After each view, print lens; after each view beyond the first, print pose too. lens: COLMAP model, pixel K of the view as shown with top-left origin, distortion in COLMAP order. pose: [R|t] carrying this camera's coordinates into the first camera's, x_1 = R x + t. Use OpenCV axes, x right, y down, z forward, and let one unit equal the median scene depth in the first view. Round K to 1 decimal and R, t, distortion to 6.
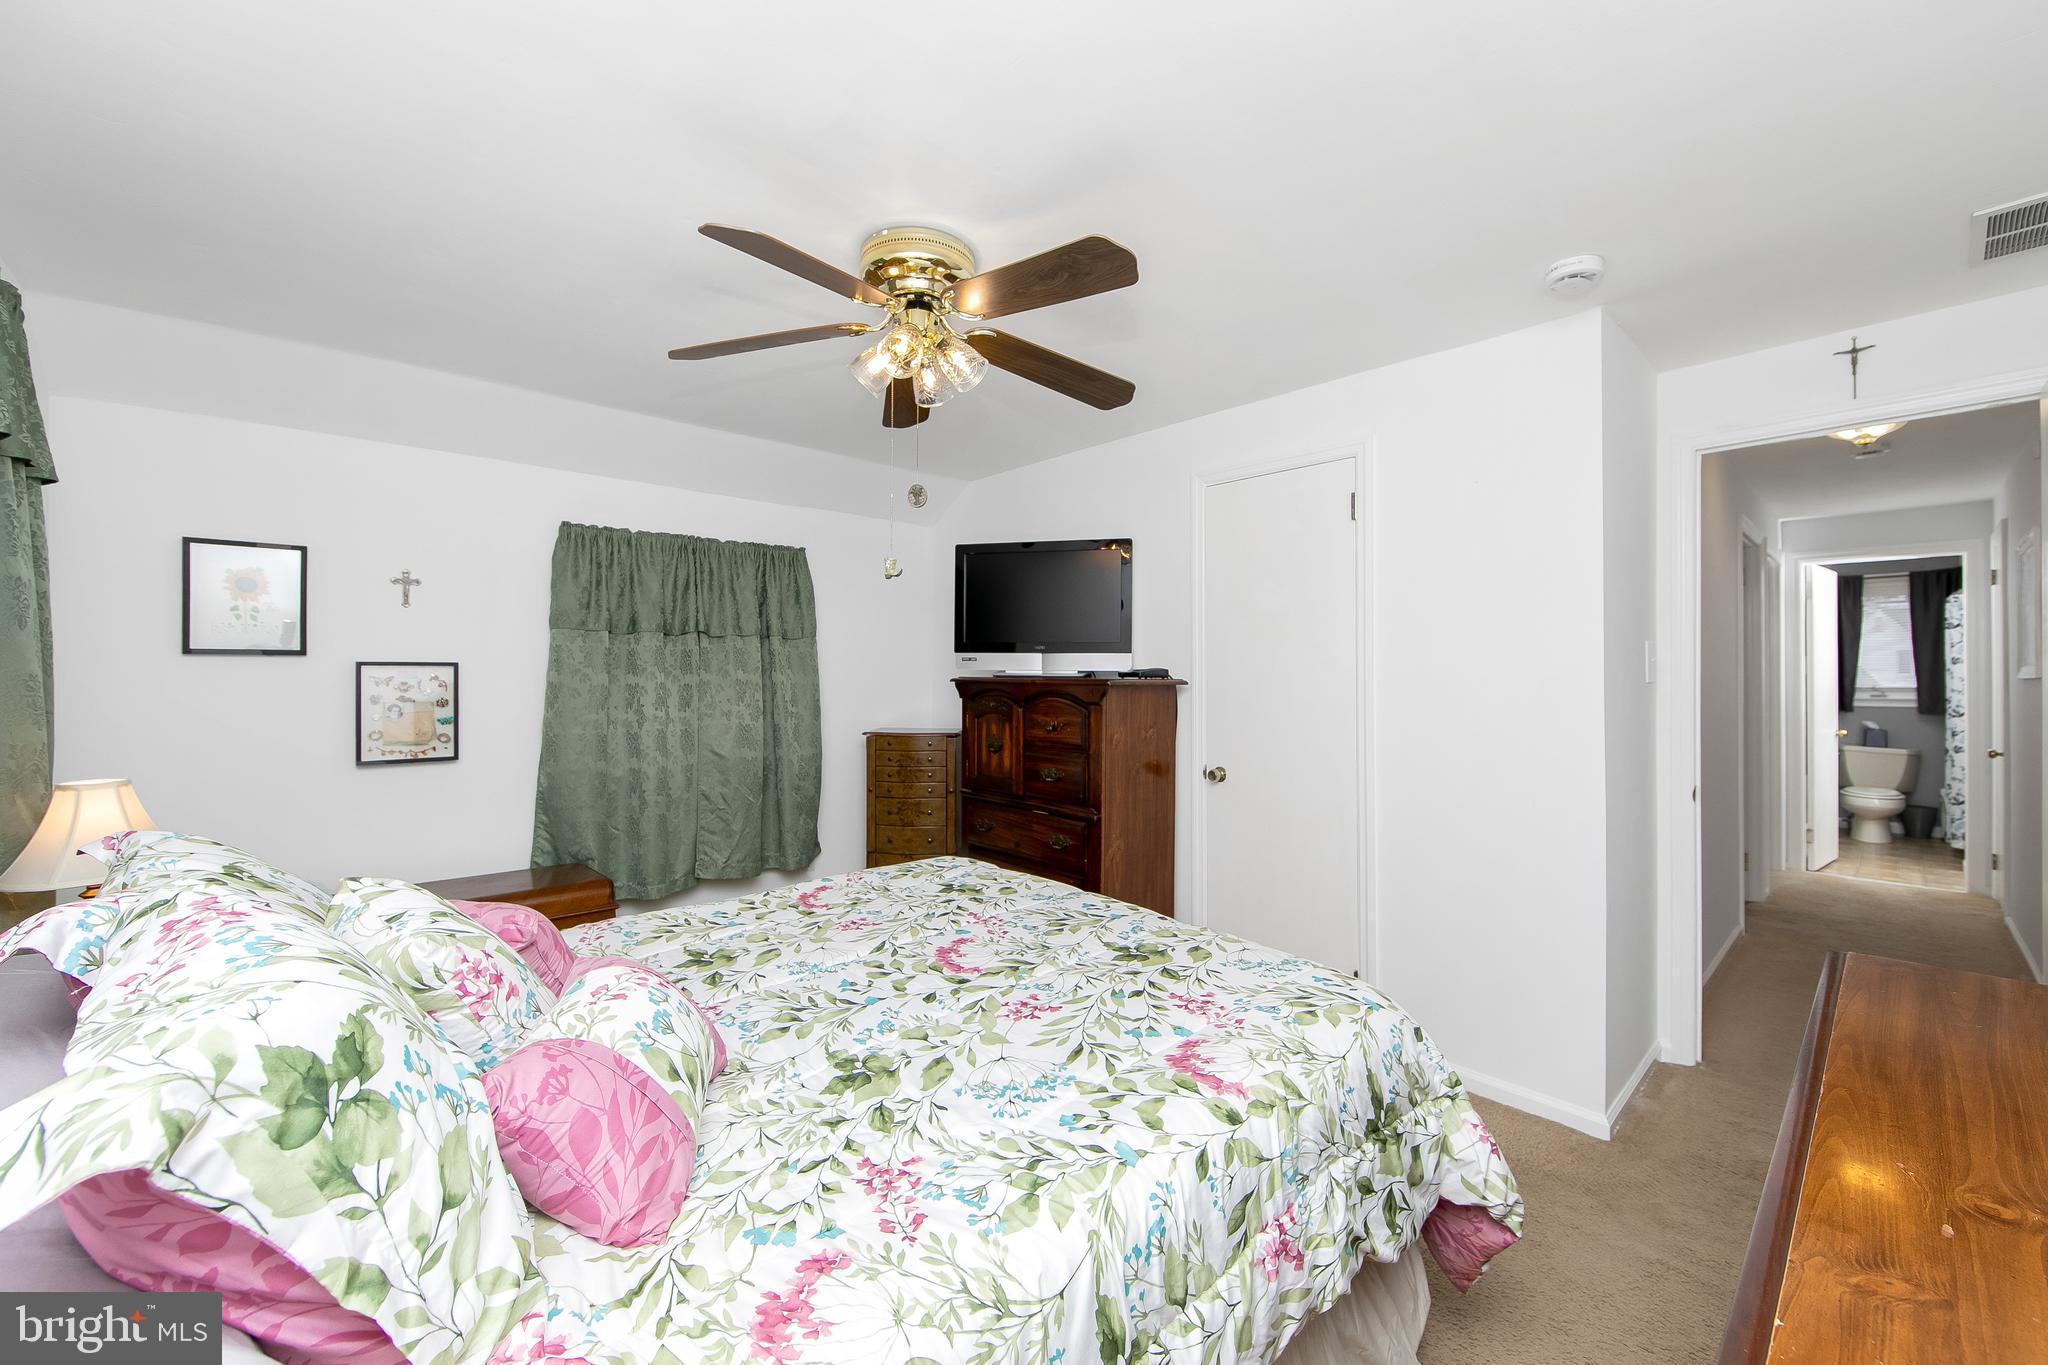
lens RADIAL K [[822.6, 0, 1021.6], [0, 822.6, 670.2], [0, 0, 1]] dist [-0.005790, 0.000119]
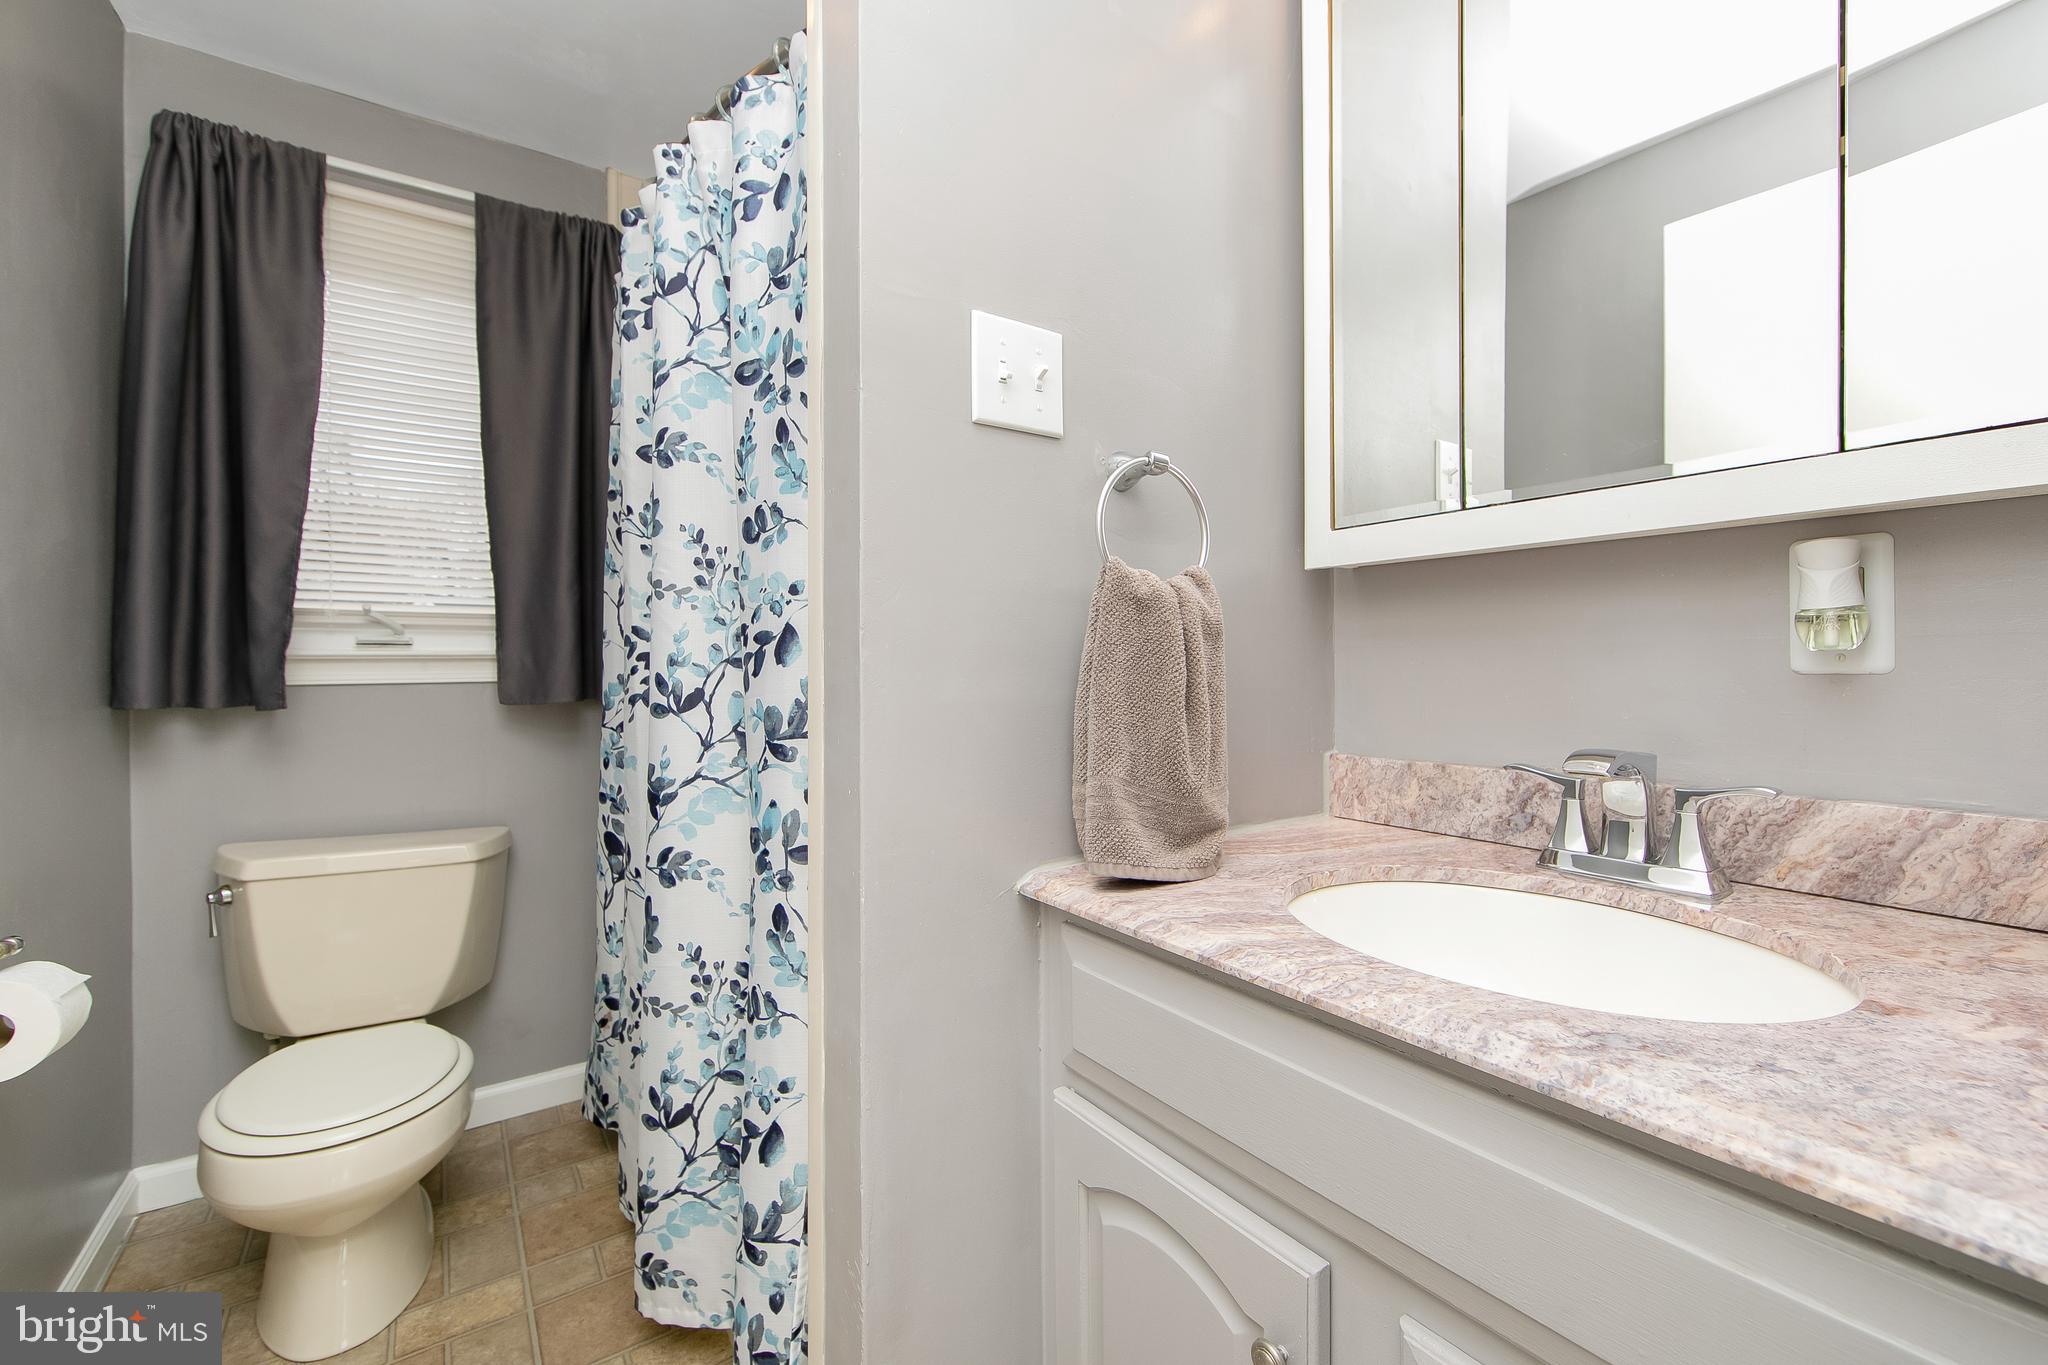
lens RADIAL K [[822.6, 0, 1022.6], [0, 822.6, 671.3], [0, 0, 1]] dist [-0.005790, 0.000119]
pose [[0.143556, -0.003412, 0.989636, 0.838969], [-0.002597, 0.999989, 0.003824, 0.040346], [-0.989639, -0.003119, 0.143545, 0.777589]]
